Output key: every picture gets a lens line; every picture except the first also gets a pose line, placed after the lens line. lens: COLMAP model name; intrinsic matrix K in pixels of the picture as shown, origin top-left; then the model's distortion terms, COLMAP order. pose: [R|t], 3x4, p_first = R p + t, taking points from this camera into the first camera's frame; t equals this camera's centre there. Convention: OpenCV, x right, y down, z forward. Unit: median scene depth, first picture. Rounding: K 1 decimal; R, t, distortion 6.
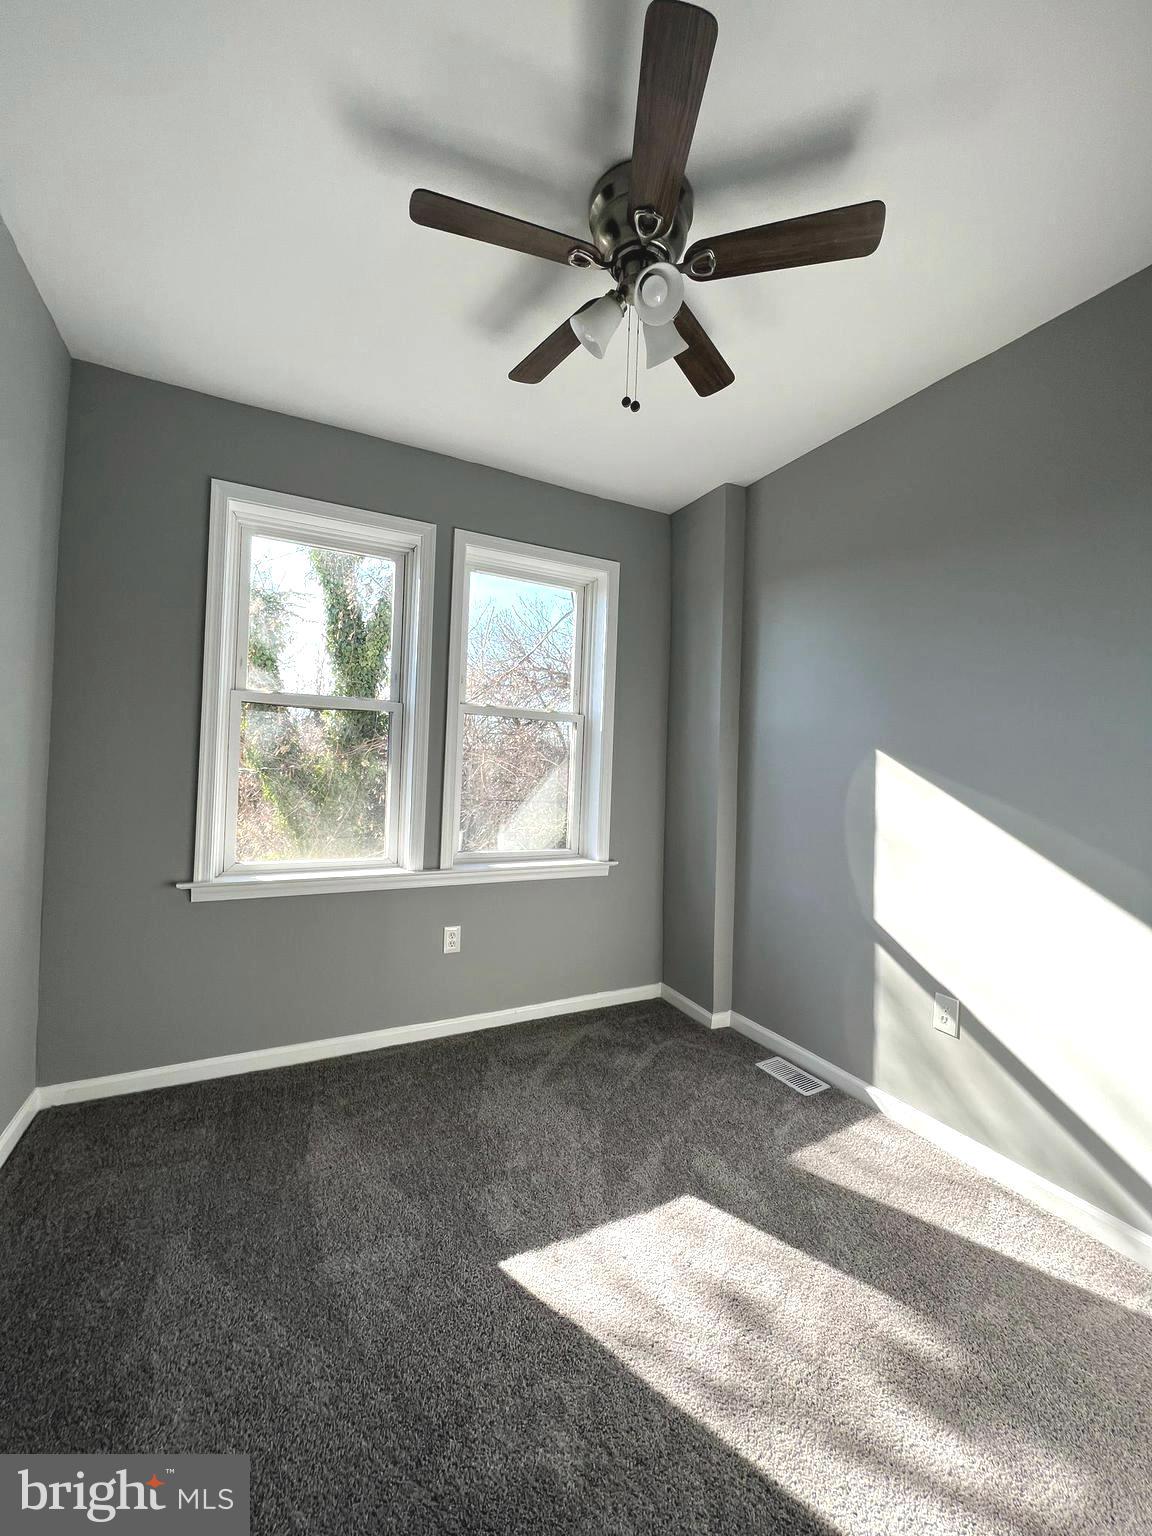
lens RADIAL K [[613.8, 0, 577.1], [0, 613.8, 766.7], [0, 0, 1]] dist [-0.001277, 0.000122]
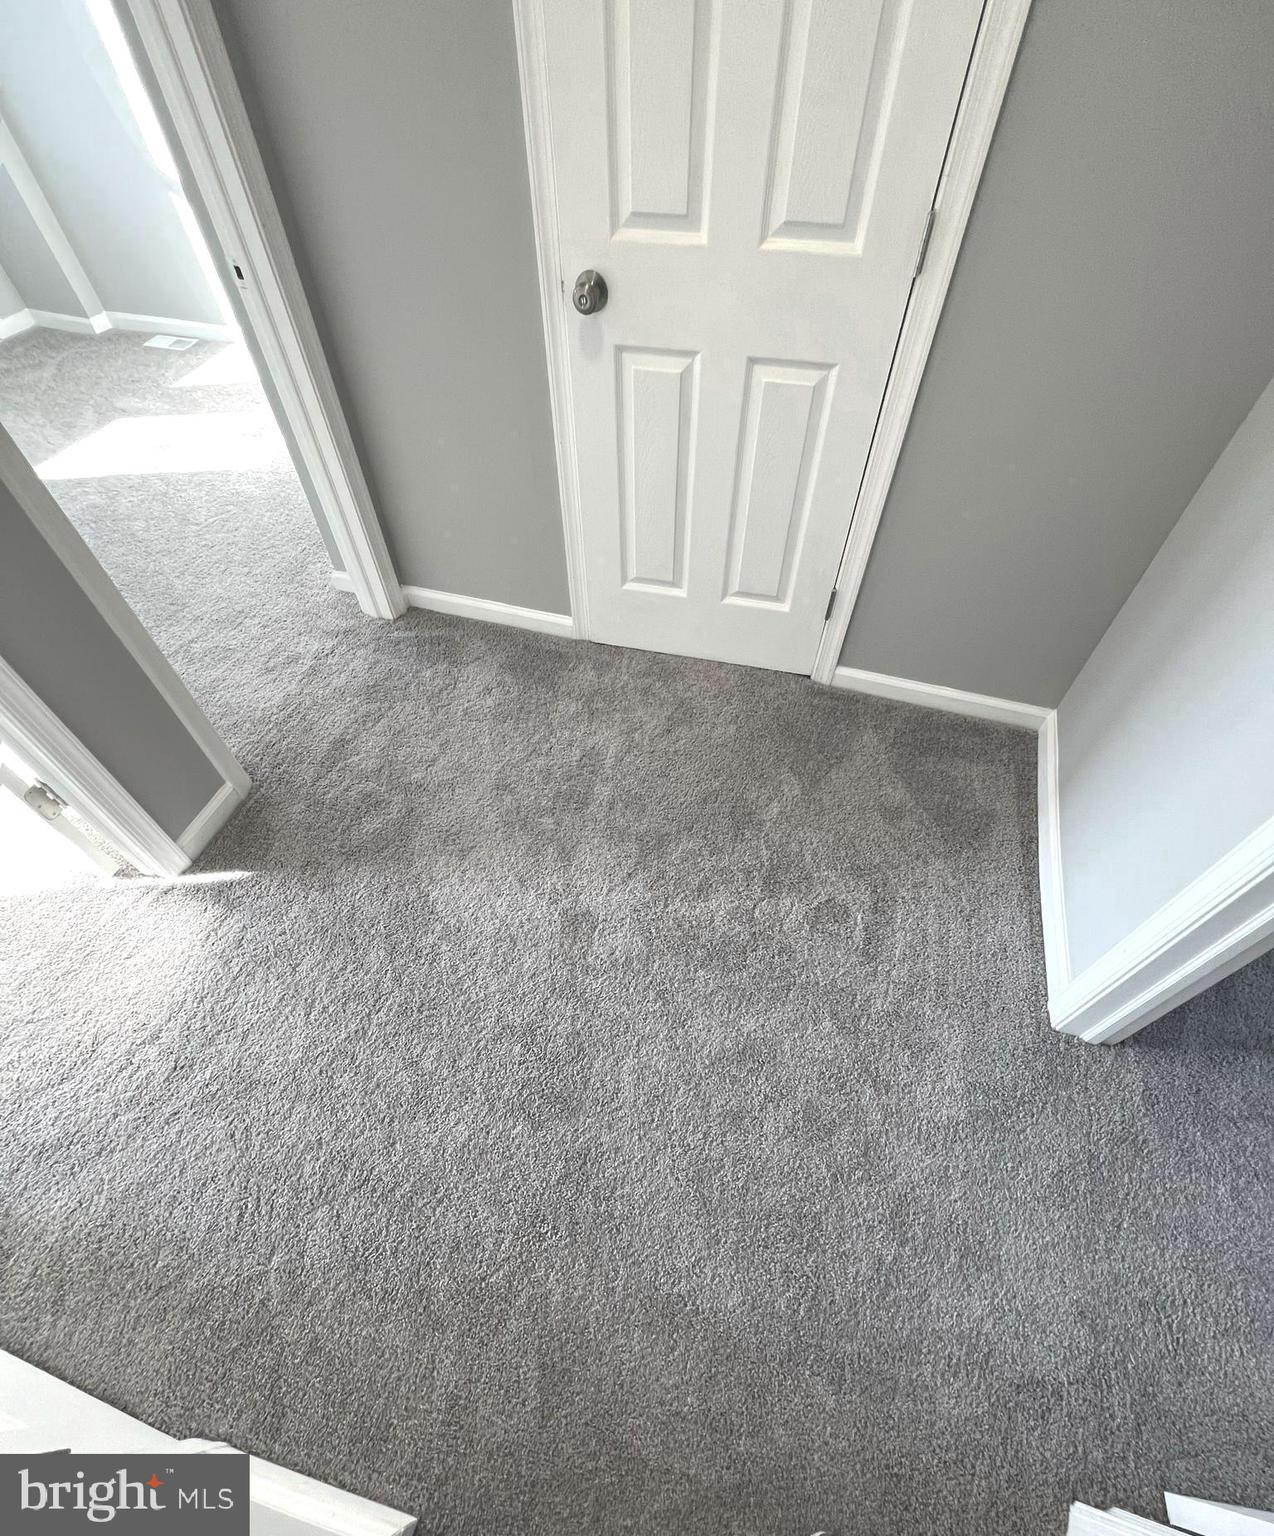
lens RADIAL K [[697.0, 0, 637.8], [0, 697.0, 767.7], [0, 0, 1]] dist [0.002117, 0.000283]
pose [[0.695618, -0.582351, 0.420693, -0.120272], [0.024076, 0.604156, 0.796502, -0.122994], [-0.718008, -0.543933, 0.434283, -0.870229]]
